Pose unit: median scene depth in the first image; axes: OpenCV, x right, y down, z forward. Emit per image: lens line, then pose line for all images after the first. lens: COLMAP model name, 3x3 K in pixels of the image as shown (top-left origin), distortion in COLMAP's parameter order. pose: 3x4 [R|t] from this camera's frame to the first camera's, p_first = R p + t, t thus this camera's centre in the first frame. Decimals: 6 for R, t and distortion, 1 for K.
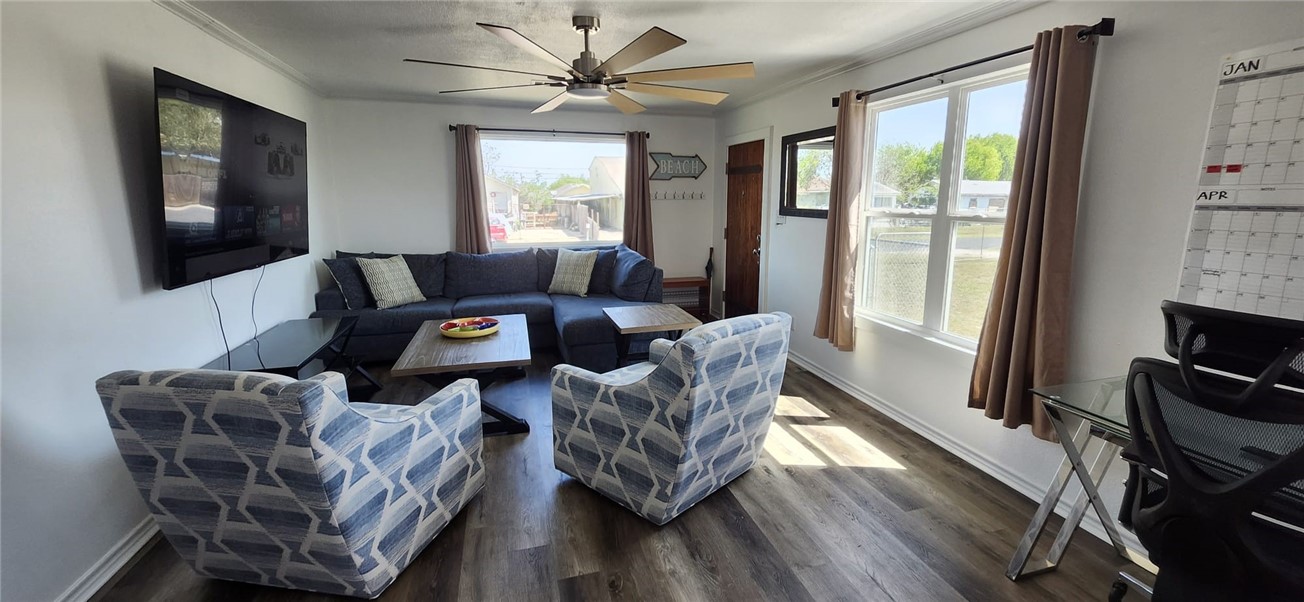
lens RADIAL K [[520.9, 0, 670.0], [0, 520.9, 295.3], [0, 0, 1]] dist [0.001125, 0.000043]
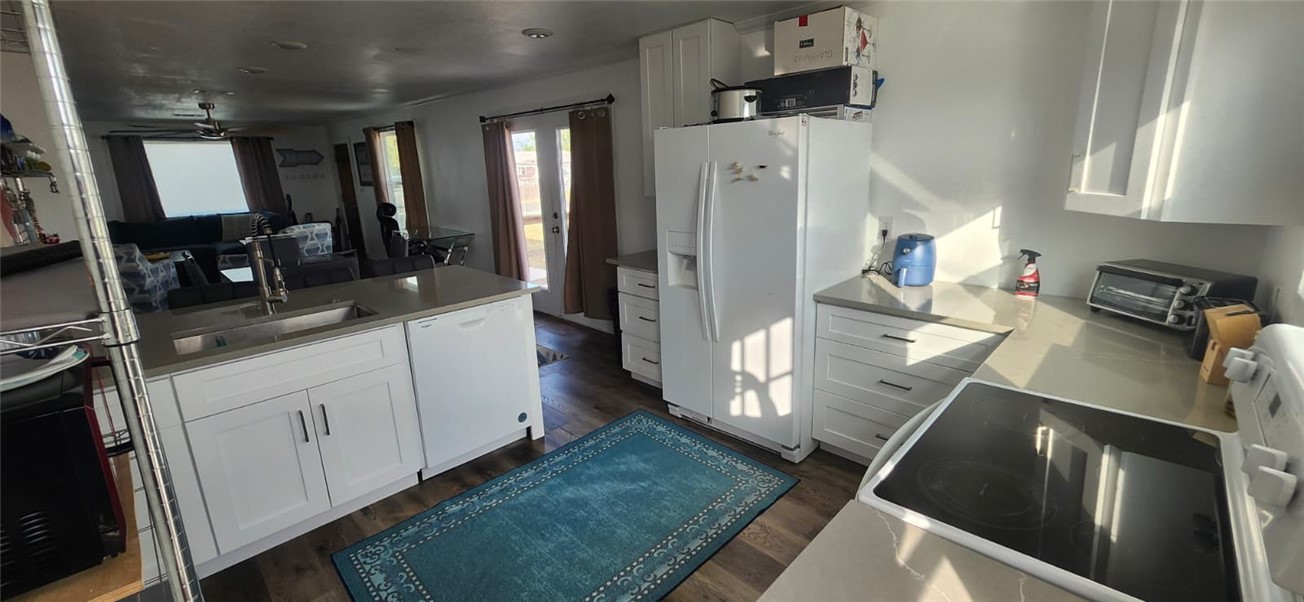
lens RADIAL K [[520.9, 0, 670.0], [0, 520.9, 295.3], [0, 0, 1]] dist [0.001125, 0.000043]
pose [[0.867282, -0.148643, 0.475107, 0.186617], [0.121022, 0.988705, 0.088408, 0.173992], [-0.482882, -0.019177, 0.875475, -1.006418]]
